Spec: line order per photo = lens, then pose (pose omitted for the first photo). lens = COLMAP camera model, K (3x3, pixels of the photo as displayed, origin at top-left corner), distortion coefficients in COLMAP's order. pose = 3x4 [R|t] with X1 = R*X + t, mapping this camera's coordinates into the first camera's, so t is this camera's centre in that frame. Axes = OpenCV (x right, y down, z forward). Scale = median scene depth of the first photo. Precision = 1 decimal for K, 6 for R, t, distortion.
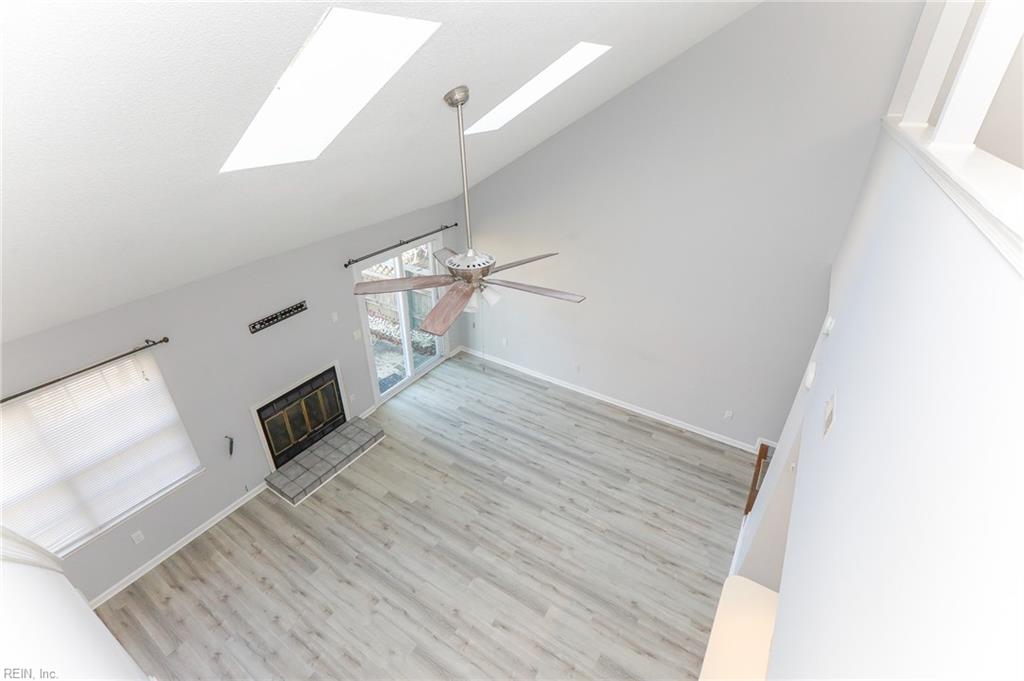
lens RADIAL K [[481.7, 0, 491.3], [0, 481.7, 349.7], [0, 0, 1]] dist [-0.061318, 0.041327]
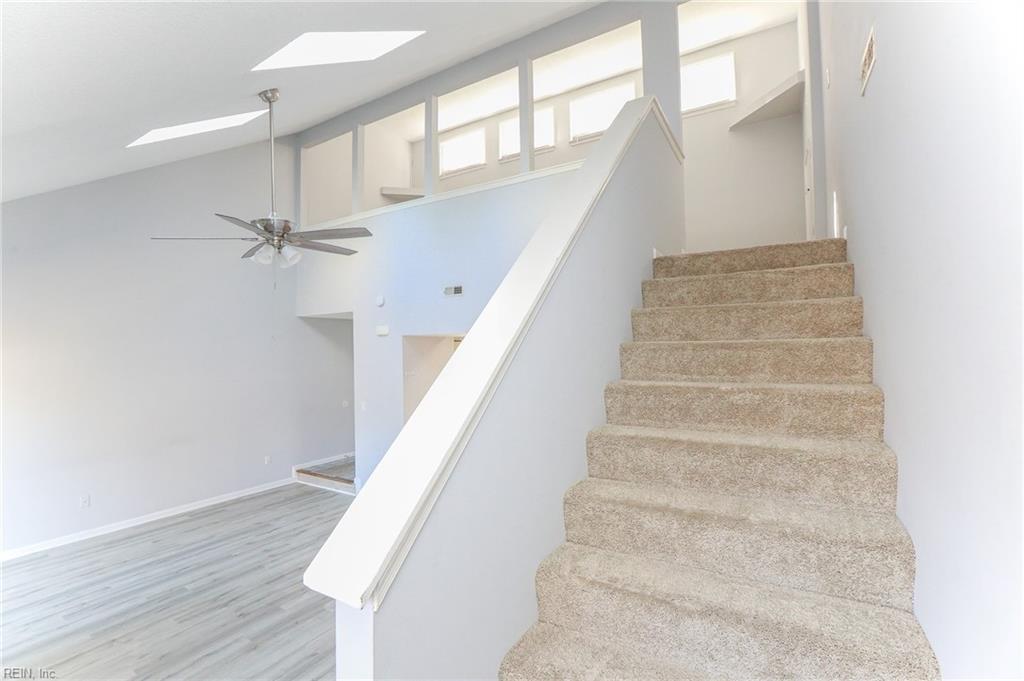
lens RADIAL K [[470.6, 0, 492.3], [0, 470.6, 336.2], [0, 0, 1]] dist [-0.029161, 0.011711]
pose [[-0.011966, 0.033697, 0.999360, -0.736749], [0.528004, 0.848949, -0.022303, 0.220251], [-0.849157, 0.527400, -0.027951, 0.458997]]
